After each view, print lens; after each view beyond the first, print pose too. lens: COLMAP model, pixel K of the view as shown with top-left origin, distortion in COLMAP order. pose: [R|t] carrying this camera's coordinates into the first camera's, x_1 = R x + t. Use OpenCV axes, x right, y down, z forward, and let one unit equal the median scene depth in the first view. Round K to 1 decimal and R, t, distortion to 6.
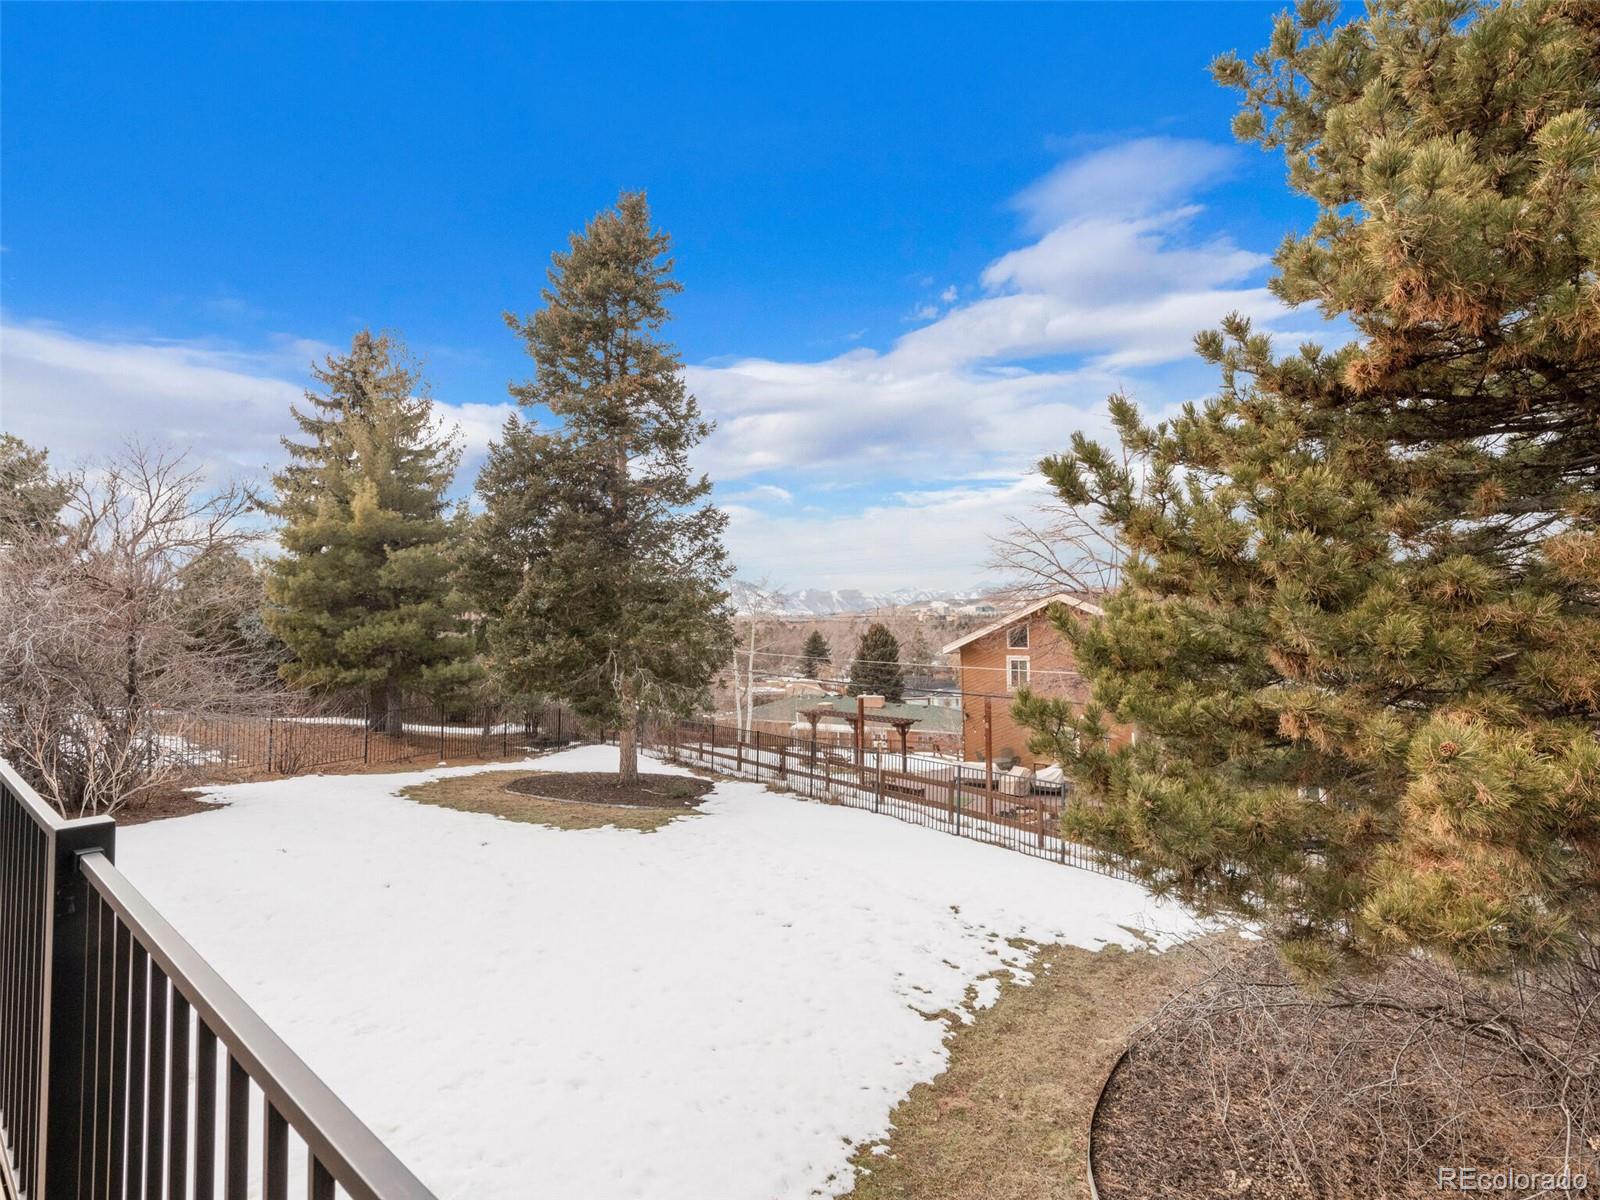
lens RADIAL K [[752.9, 0, 820.2], [0, 752.9, 598.1], [0, 0, 1]] dist [0.000419, -0.000239]
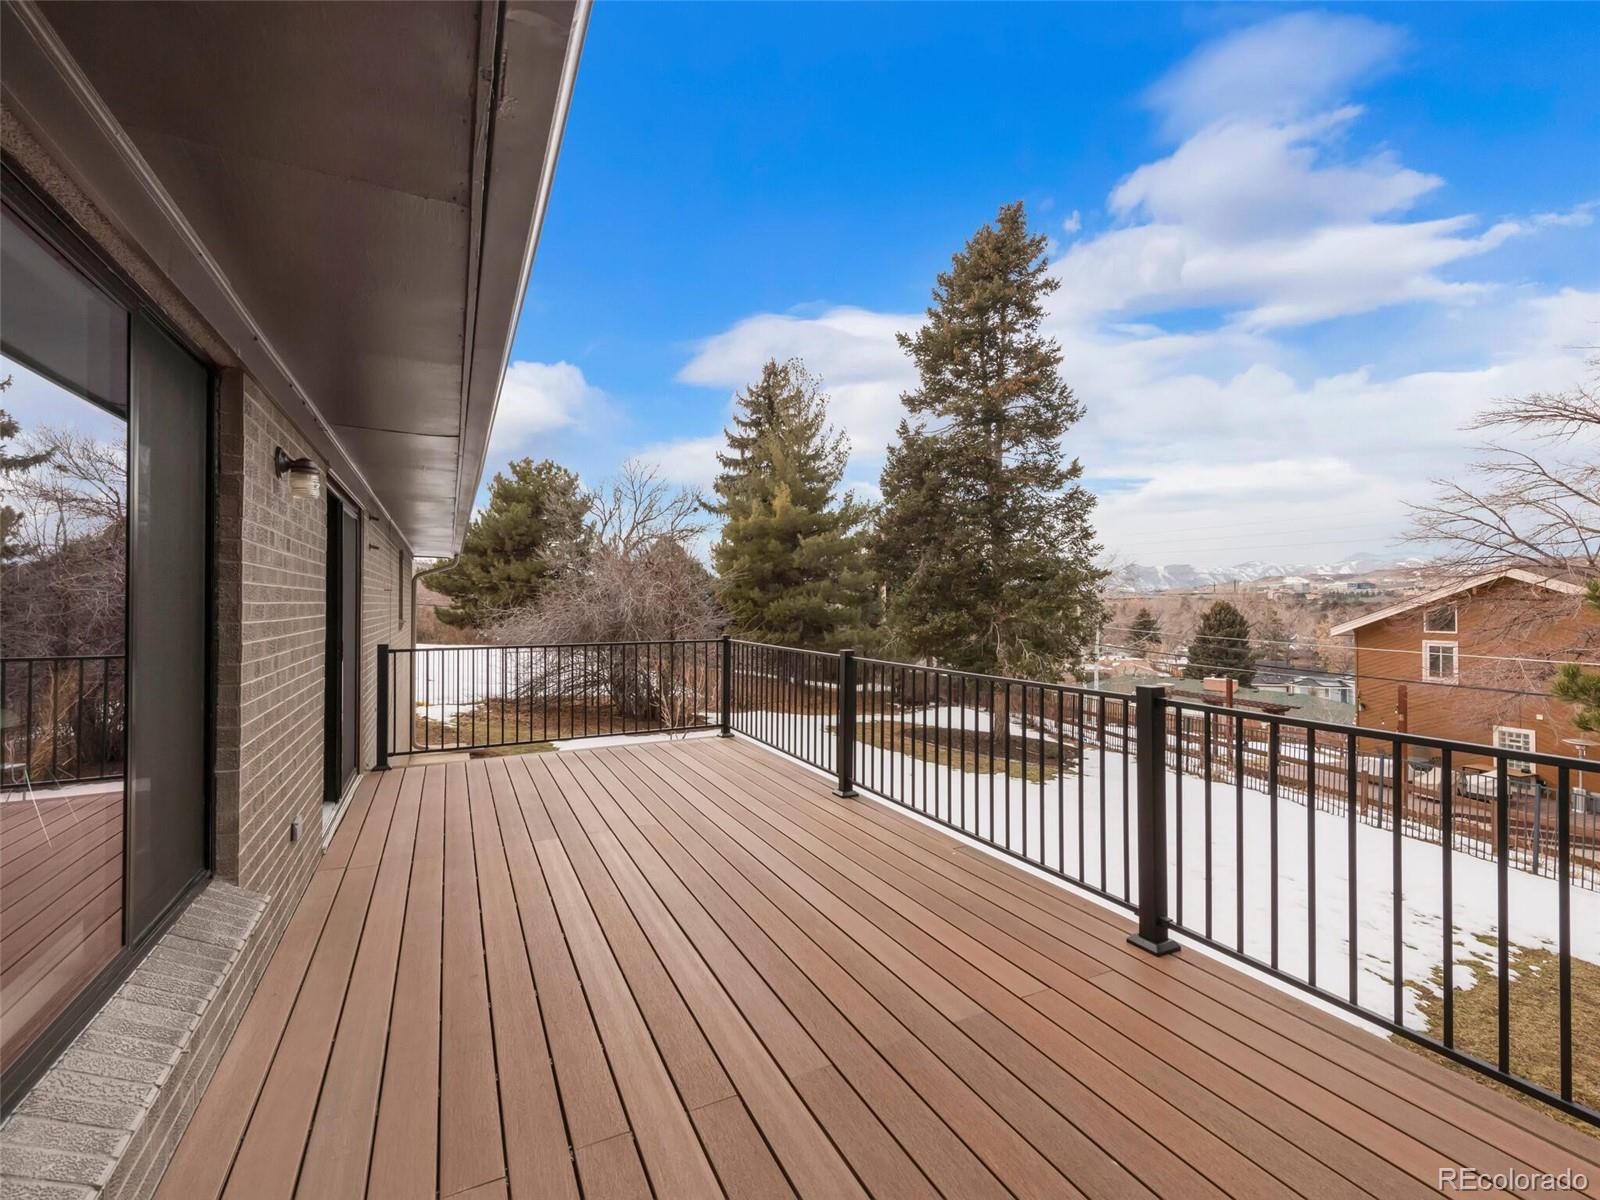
lens RADIAL K [[715.8, 0, 800.0], [0, 715.8, 600.0], [0, 0, 1]] dist [0.001434, -0.000511]
pose [[0.900075, 0.010603, -0.435607, -0.058228], [0.004722, 0.999408, 0.034083, -0.001986], [0.435710, -0.032734, 0.899492, -0.078012]]
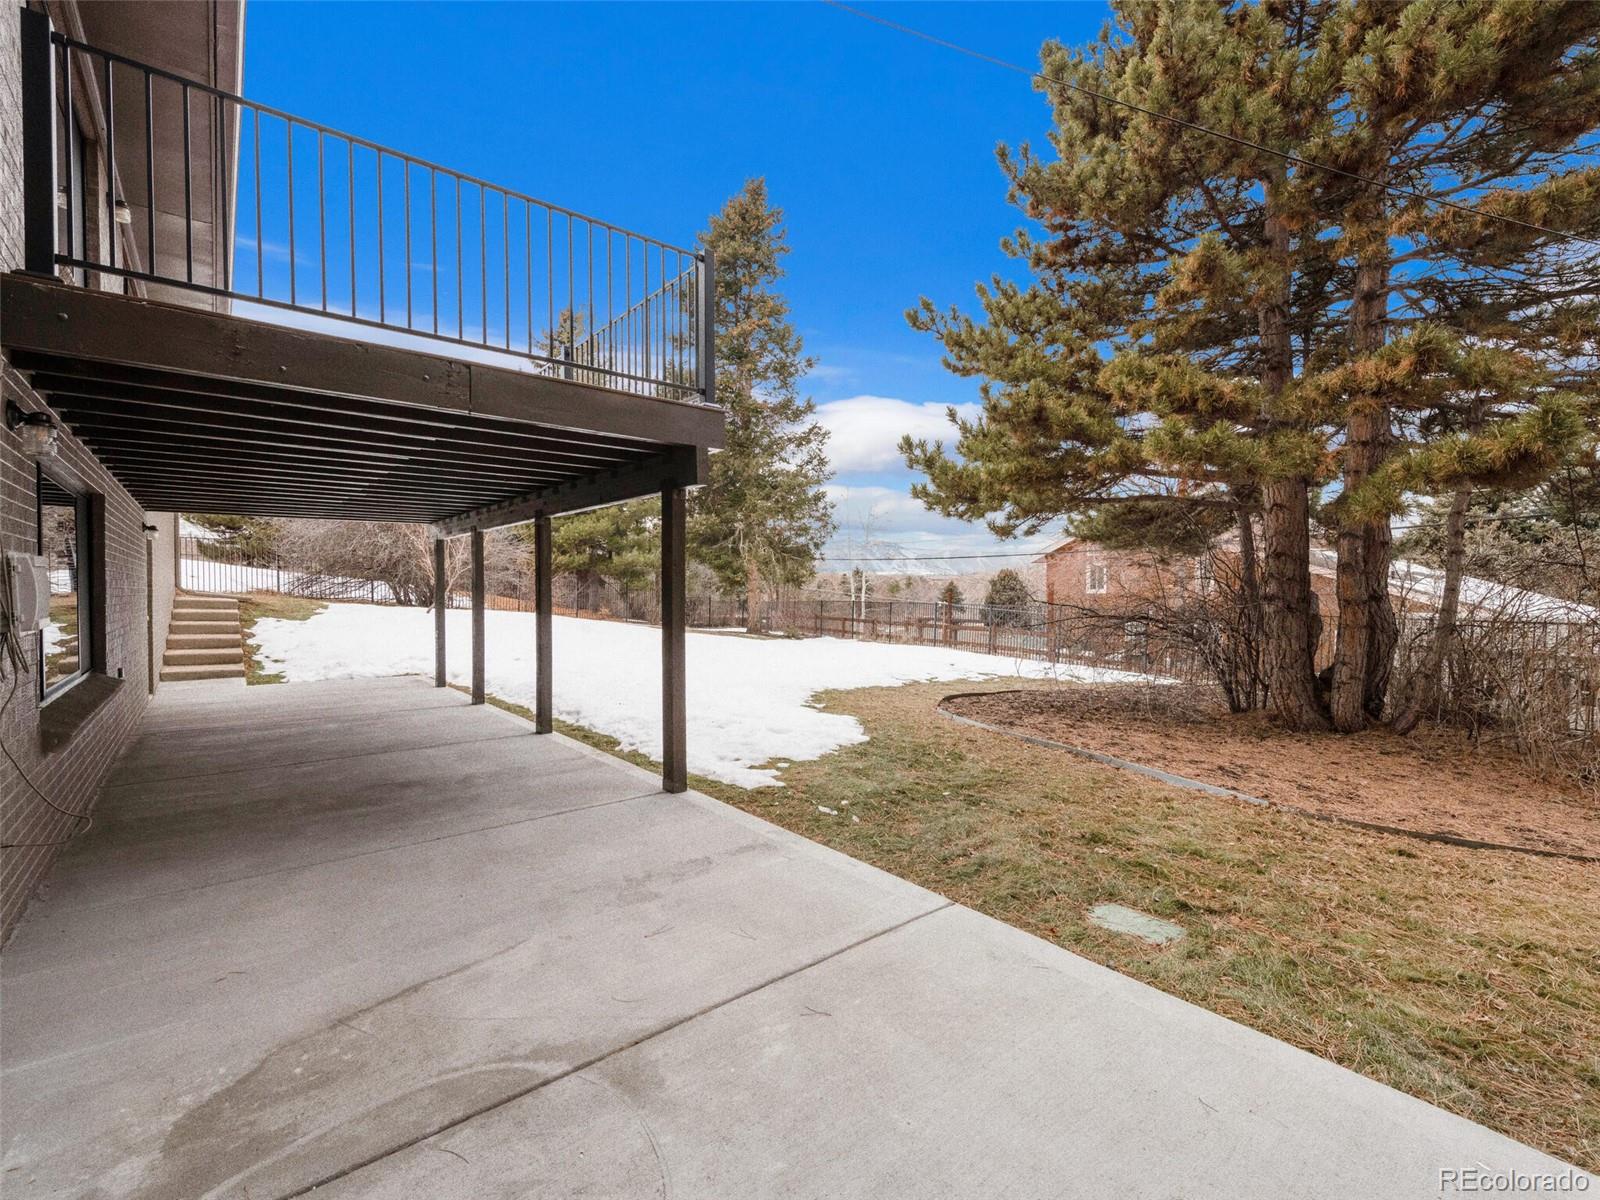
lens RADIAL K [[705.6, 0, 800.0], [0, 705.6, 600.0], [0, 0, 1]] dist [0.004334, 0.000487]
pose [[0.975875, 0.014649, -0.217840, 0.094318], [-0.000231, 0.997815, 0.066063, 0.098190], [0.218332, -0.064419, 0.973746, -0.199480]]
